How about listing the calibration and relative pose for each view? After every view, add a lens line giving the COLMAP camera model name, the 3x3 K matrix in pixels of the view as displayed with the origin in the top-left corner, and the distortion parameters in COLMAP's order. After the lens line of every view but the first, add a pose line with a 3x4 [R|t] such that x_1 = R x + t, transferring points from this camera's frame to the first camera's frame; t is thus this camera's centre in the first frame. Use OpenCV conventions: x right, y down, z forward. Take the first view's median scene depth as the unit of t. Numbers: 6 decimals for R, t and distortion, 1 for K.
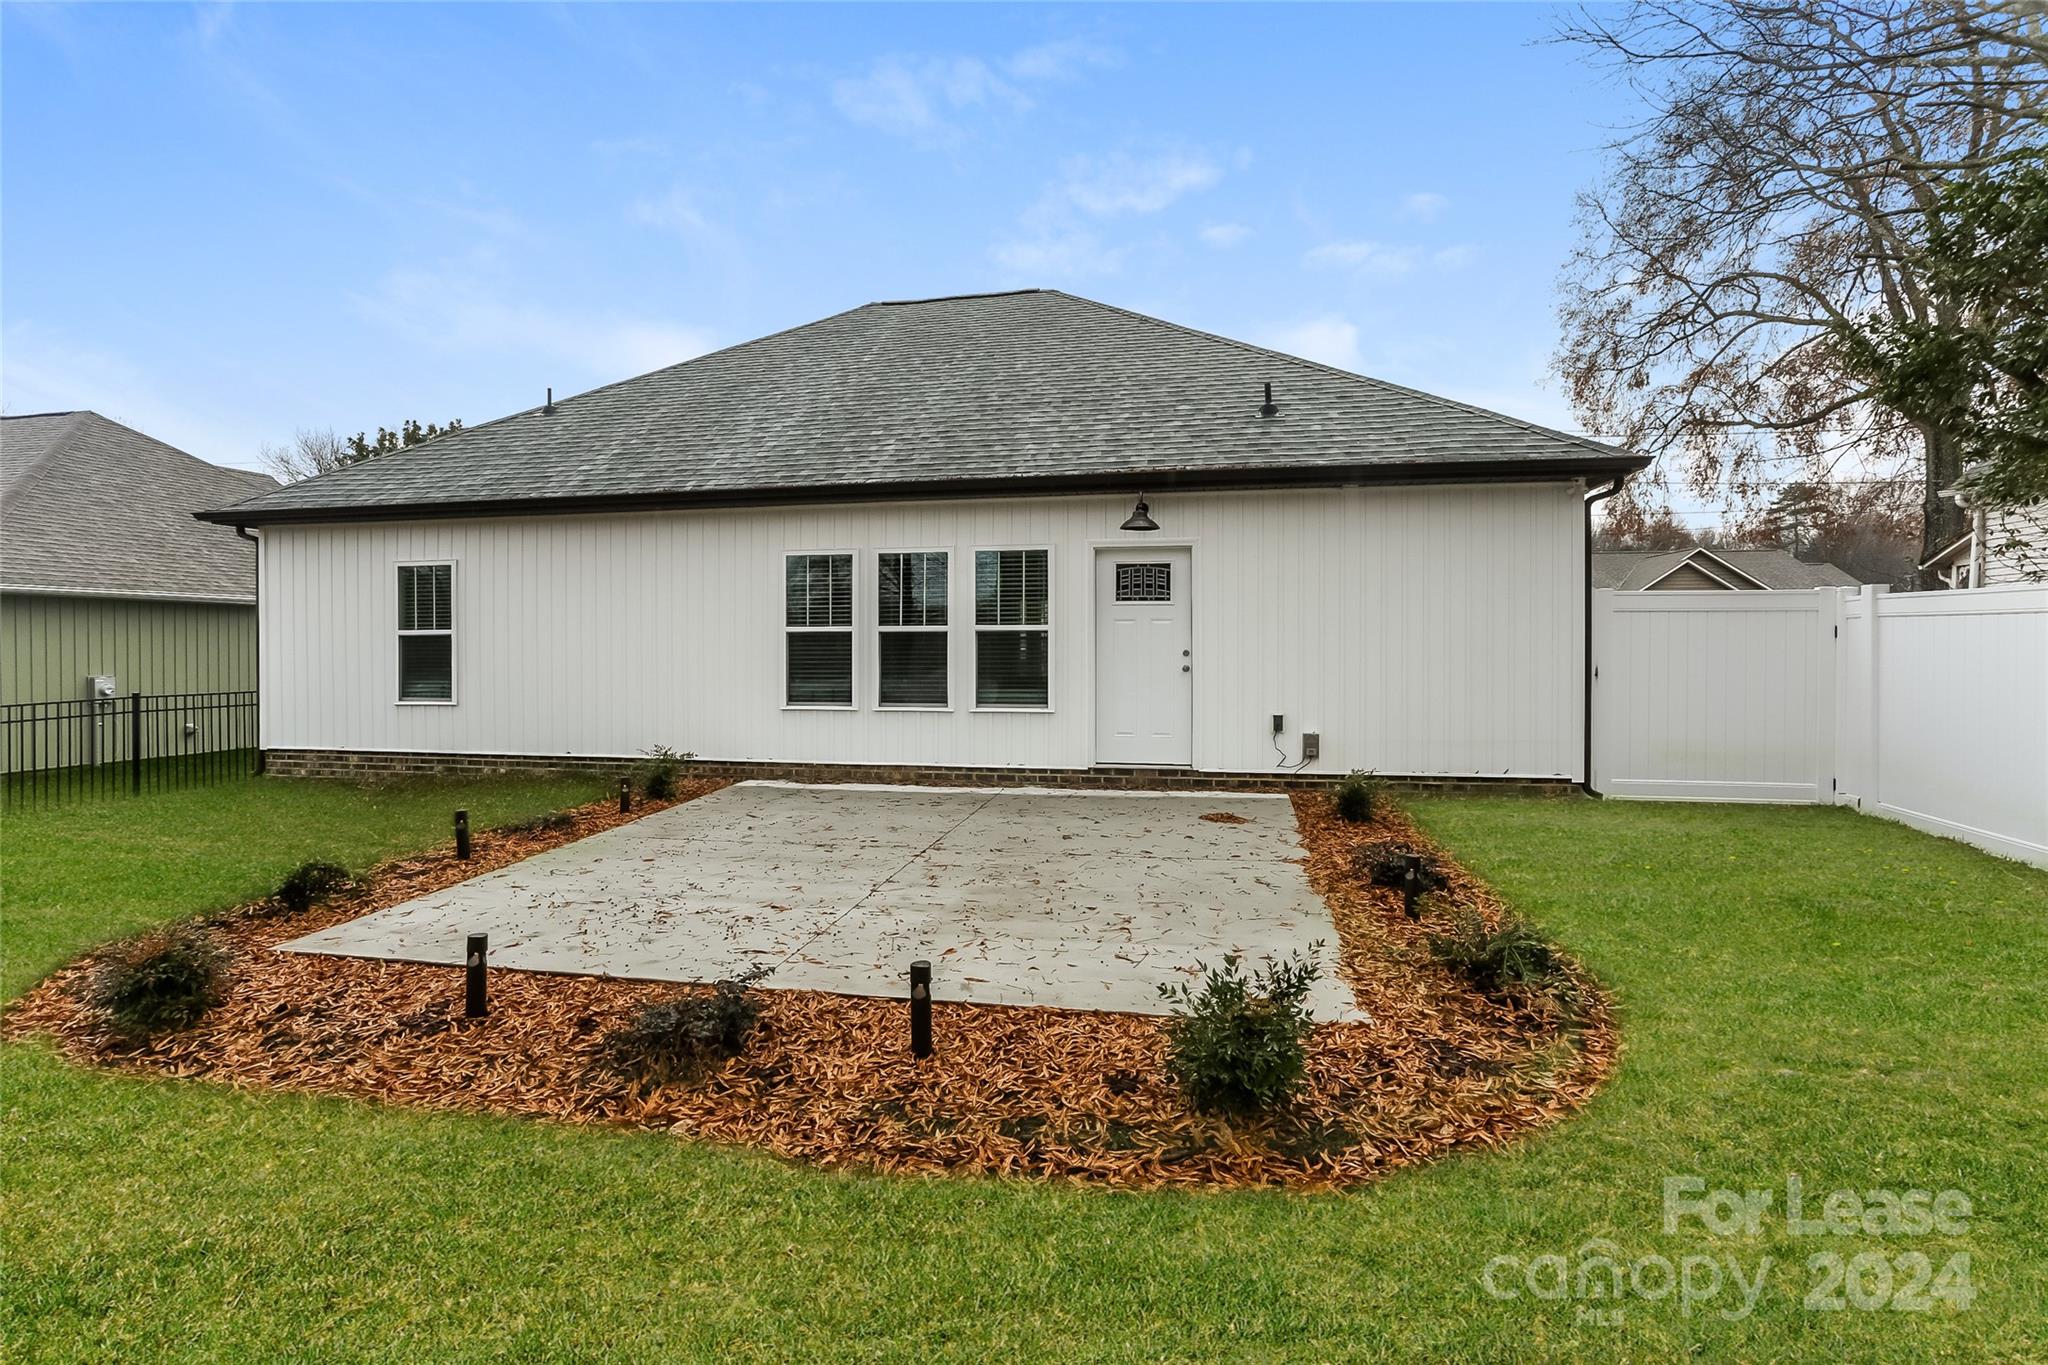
lens RADIAL K [[1010.9, 0, 1024.9], [0, 1010.9, 661.9], [0, 0, 1]] dist [-0.033639, 0.000103]
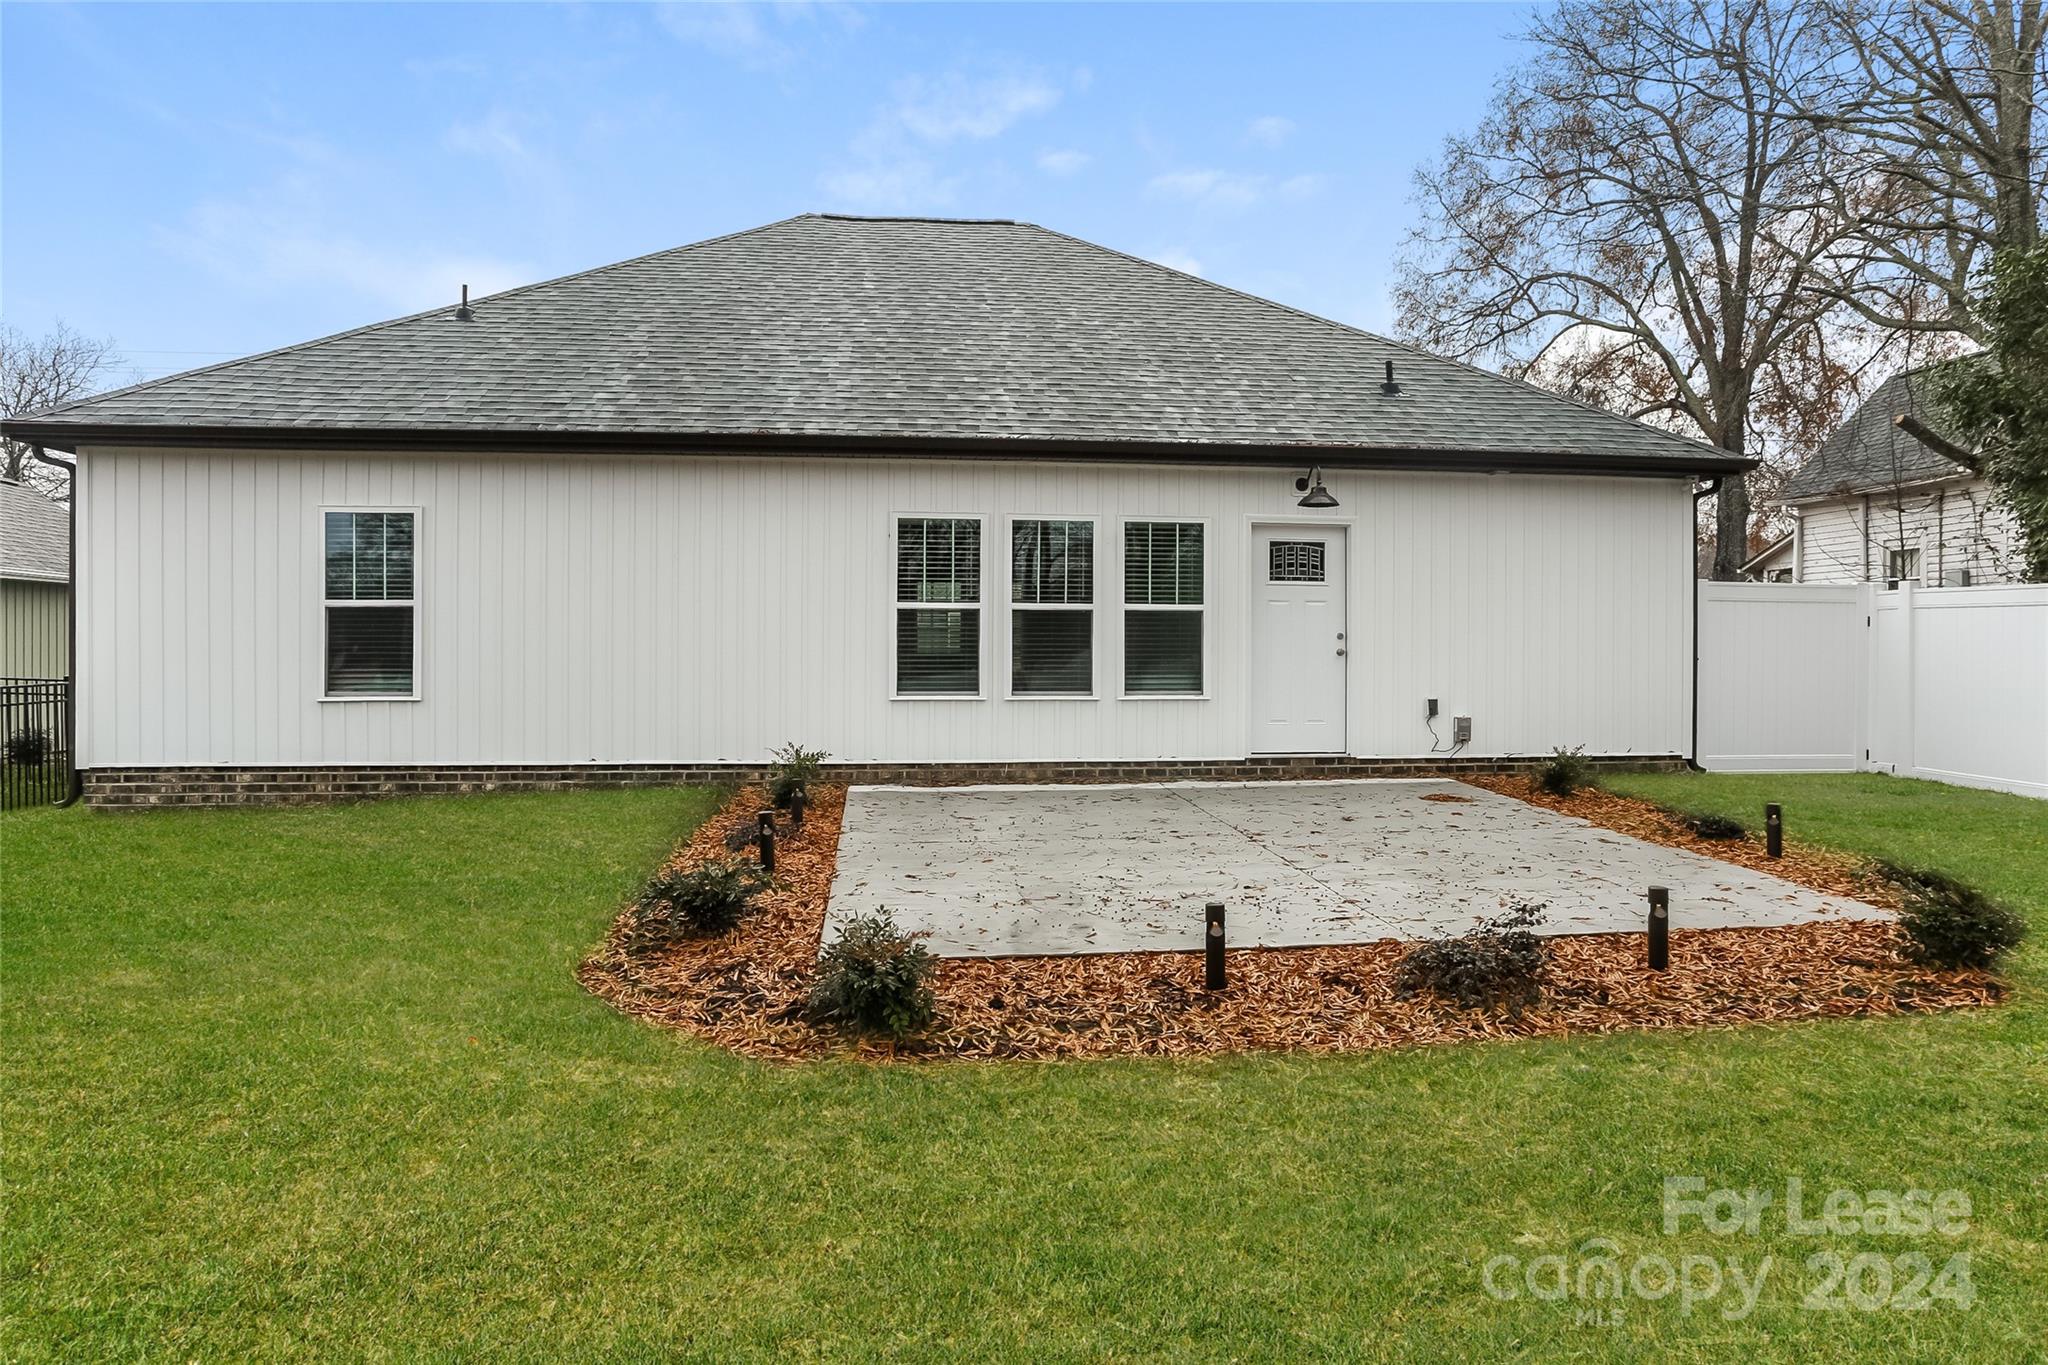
lens RADIAL K [[1260.6, 0, 1024.0], [0, 1260.6, 682.5], [0, 0, 1]] dist [-0.044876, 0.001631]
pose [[0.945419, -0.002951, 0.325844, -0.497336], [-0.000128, 0.999956, 0.009429, 0.023162], [-0.325858, -0.008956, 0.945376, -0.032733]]
